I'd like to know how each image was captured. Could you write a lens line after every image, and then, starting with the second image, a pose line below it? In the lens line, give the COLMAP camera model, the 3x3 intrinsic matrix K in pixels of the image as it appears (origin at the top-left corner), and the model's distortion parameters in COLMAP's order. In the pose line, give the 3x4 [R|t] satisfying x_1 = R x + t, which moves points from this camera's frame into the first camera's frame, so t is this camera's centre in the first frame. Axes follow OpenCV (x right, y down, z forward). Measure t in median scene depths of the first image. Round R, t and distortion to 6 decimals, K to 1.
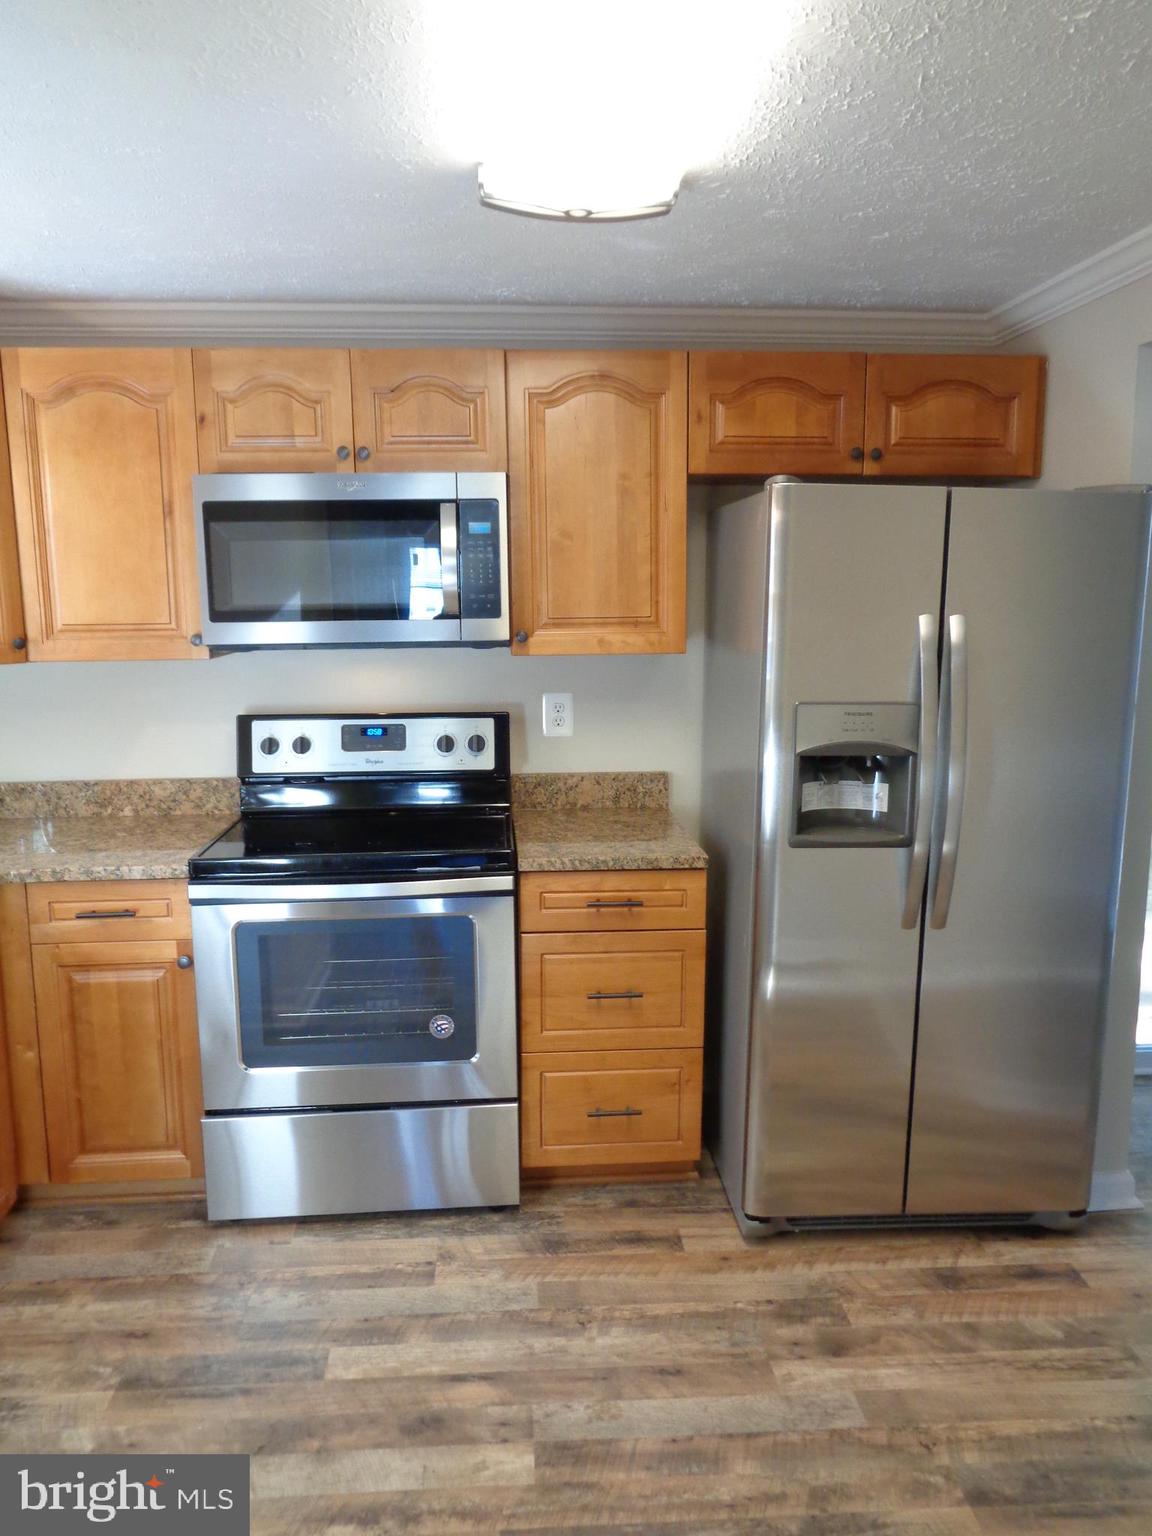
lens RADIAL K [[1147.6, 0, 576.0], [0, 1147.6, 768.0], [0, 0, 1]] dist [-0.005452, -0.001412]
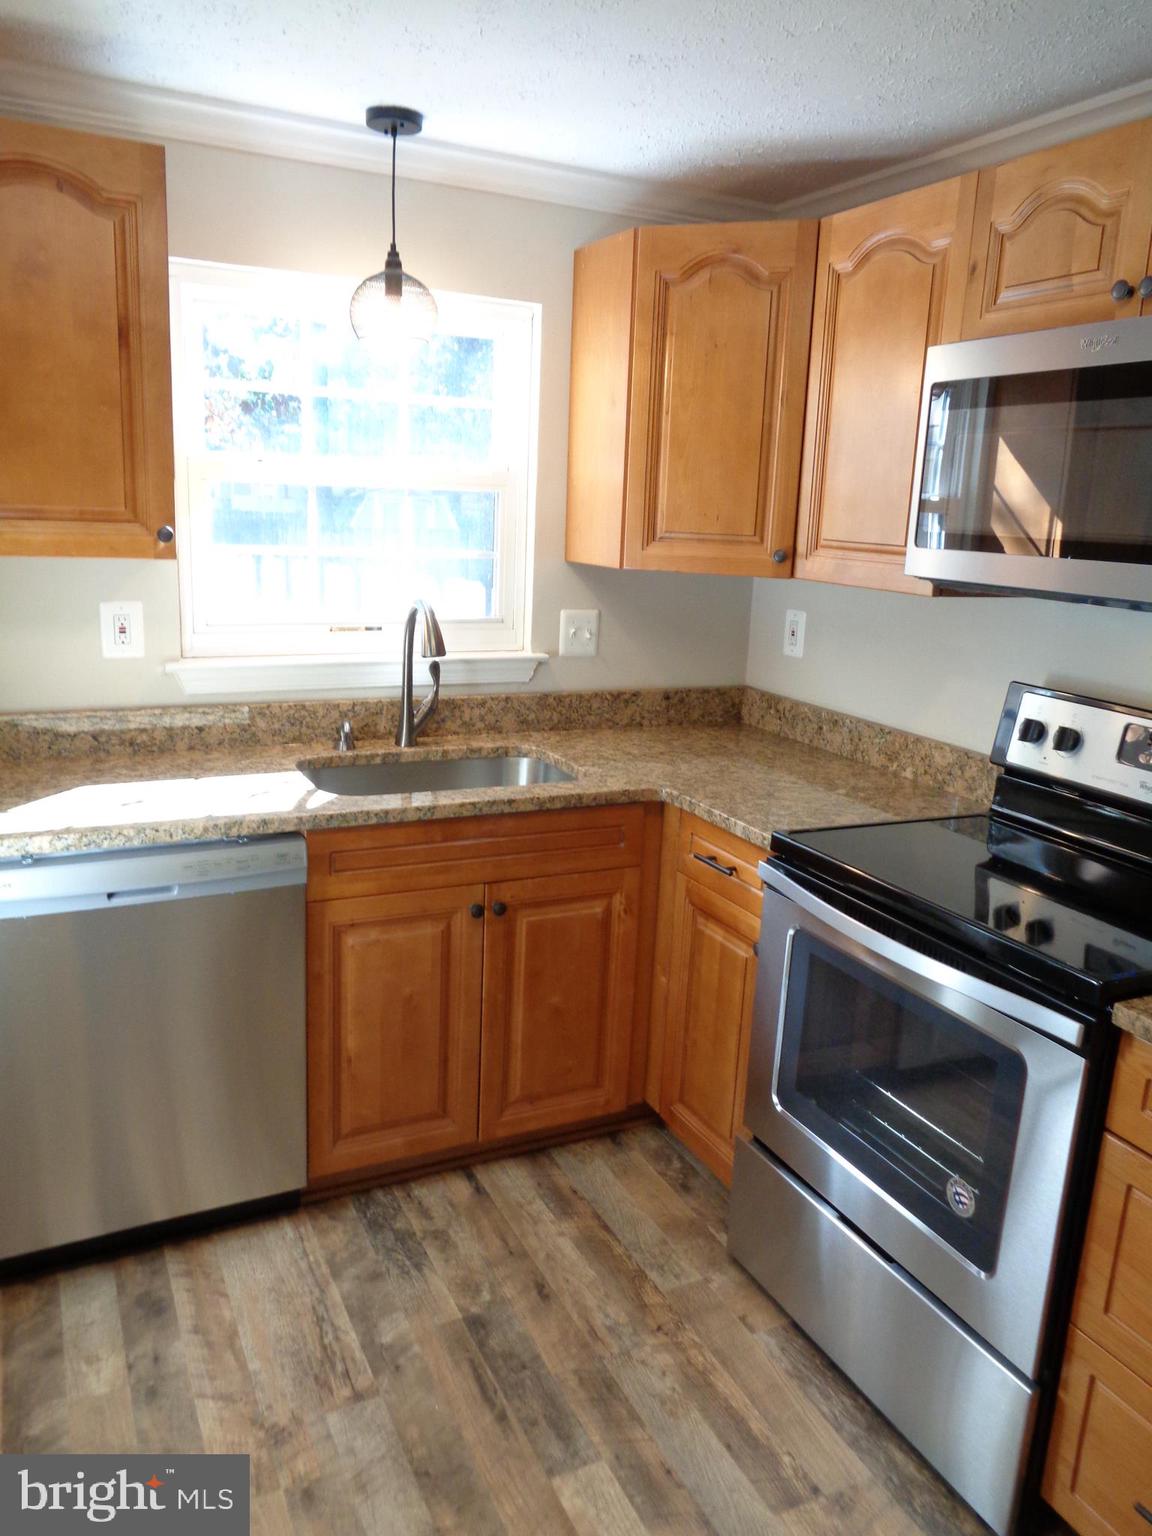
lens RADIAL K [[1147.6, 0, 576.0], [0, 1147.6, 768.0], [0, 0, 1]] dist [-0.005452, -0.001412]
pose [[0.375112, 0.238166, -0.895862, 0.318540], [-0.196273, 0.964925, 0.174344, -0.075868], [0.905963, 0.110435, 0.408700, 0.518395]]
